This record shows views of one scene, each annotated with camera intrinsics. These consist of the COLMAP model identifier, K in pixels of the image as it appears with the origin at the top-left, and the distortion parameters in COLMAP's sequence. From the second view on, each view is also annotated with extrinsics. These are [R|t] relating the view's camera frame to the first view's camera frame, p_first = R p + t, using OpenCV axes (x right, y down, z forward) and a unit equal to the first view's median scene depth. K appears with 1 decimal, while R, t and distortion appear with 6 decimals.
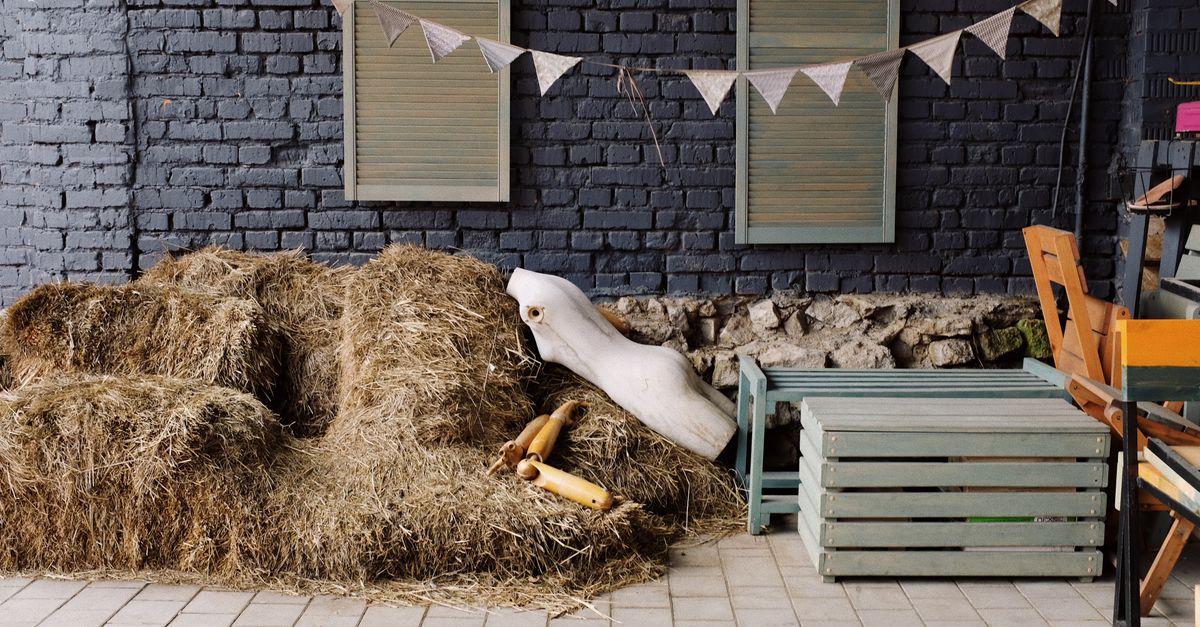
lens RADIAL K [[1219.4, 0, 600.2], [0, 1219.4, 313.1], [0, 0, 1]] dist [-0.010356, 0.000000]
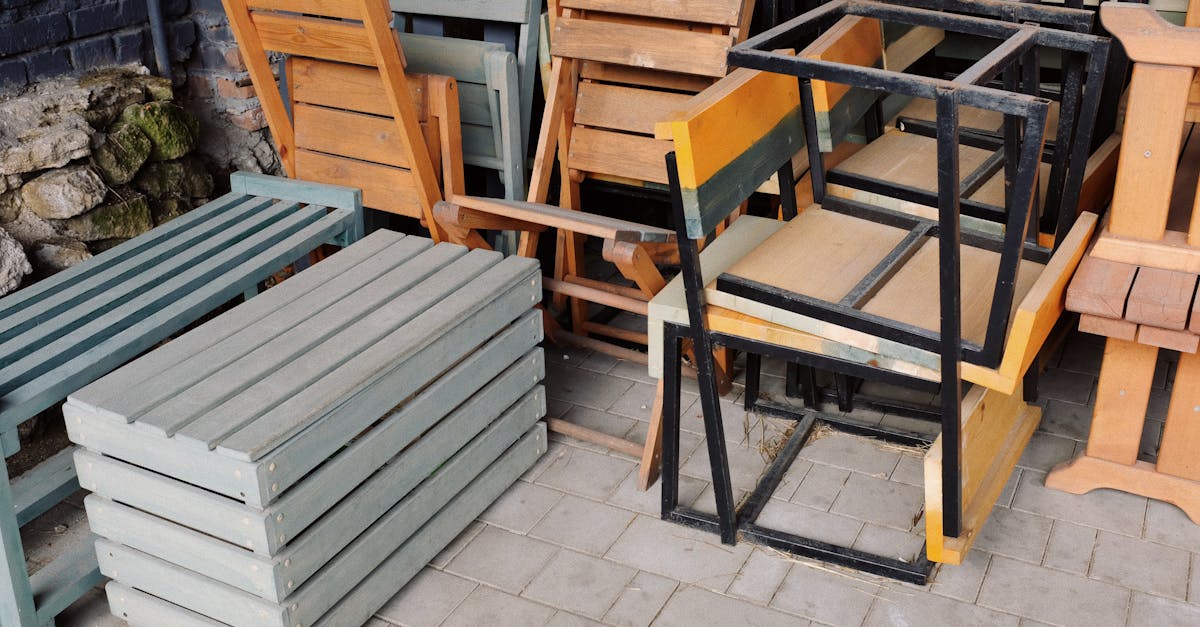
lens RADIAL K [[1219.4, 0, 600.6], [0, 1219.4, 313.4], [0, 0, 1]] dist [-0.010356, 0.000000]
pose [[0.453506, -0.390401, 0.801199, -0.105774], [0.140692, 0.919045, 0.368187, -0.099537], [-0.880079, -0.054253, 0.471718, 0.473361]]
